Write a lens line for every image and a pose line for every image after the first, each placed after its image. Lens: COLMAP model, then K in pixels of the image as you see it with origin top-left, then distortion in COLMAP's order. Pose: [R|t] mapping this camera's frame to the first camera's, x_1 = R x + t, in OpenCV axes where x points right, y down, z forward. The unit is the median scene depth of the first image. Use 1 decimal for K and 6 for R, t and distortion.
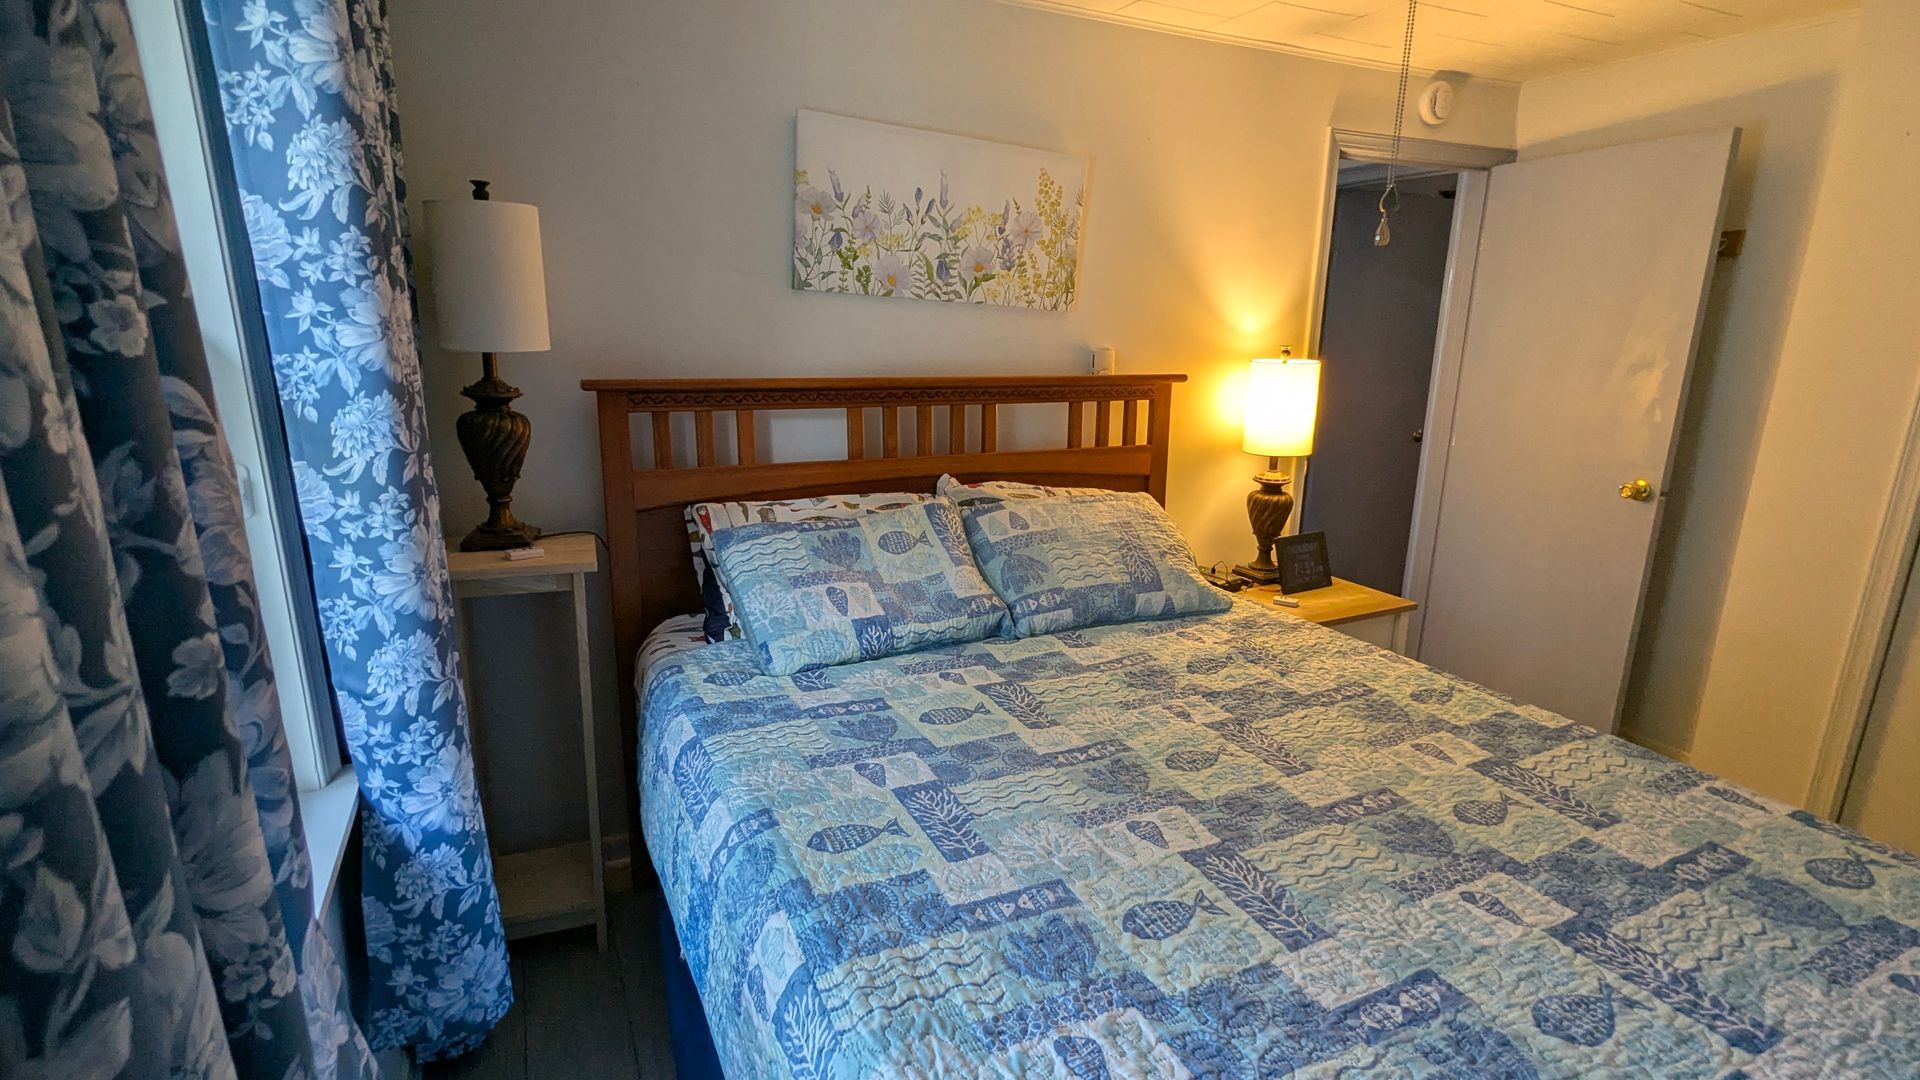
lens RADIAL K [[912.3, 0, 960.0], [0, 912.3, 540.0], [0, 0, 1]] dist [0.004555, -0.000541]
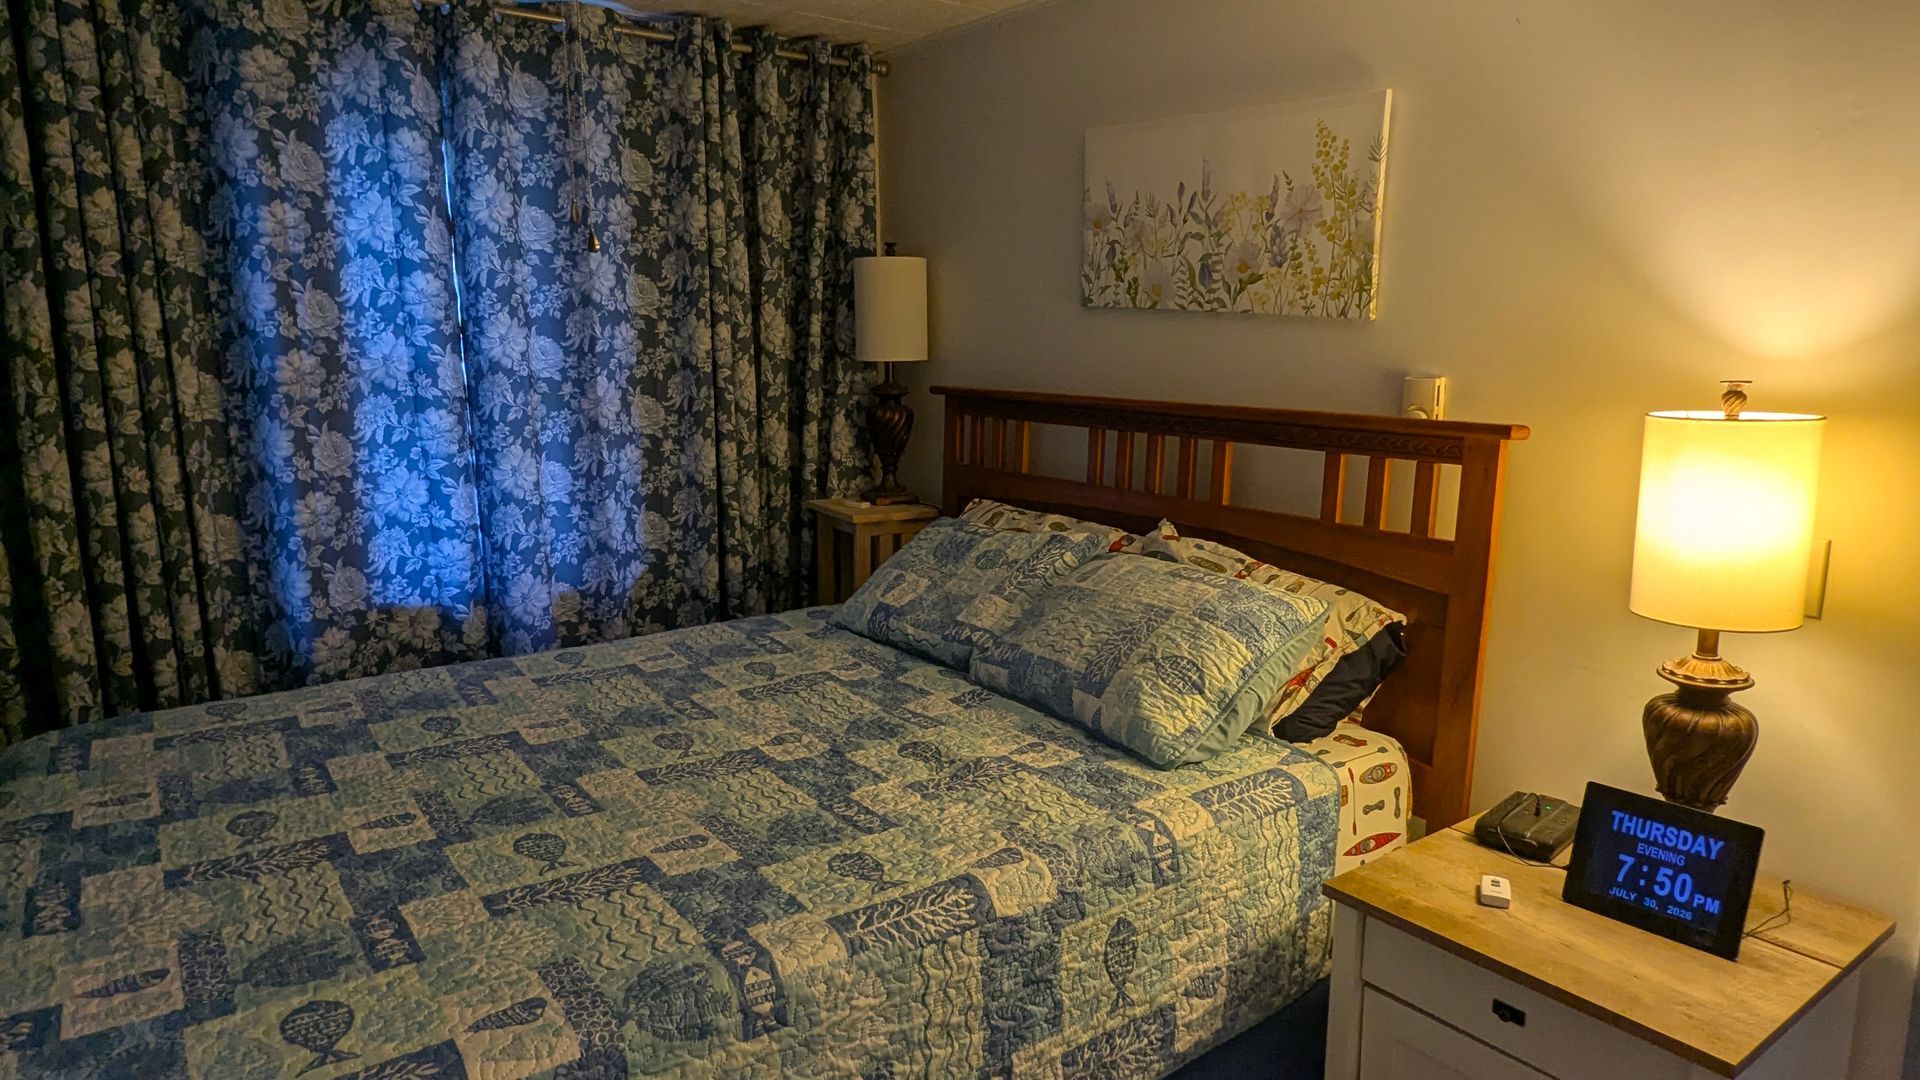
lens RADIAL K [[1136.2, 0, 960.0], [0, 1136.2, 540.0], [0, 0, 1]] dist [-0.007275, -0.001448]
pose [[0.171411, 0.157251, -0.972569, 0.994112], [-0.234239, 0.965377, 0.114804, -0.133800], [0.956949, 0.208135, 0.202310, 0.646804]]
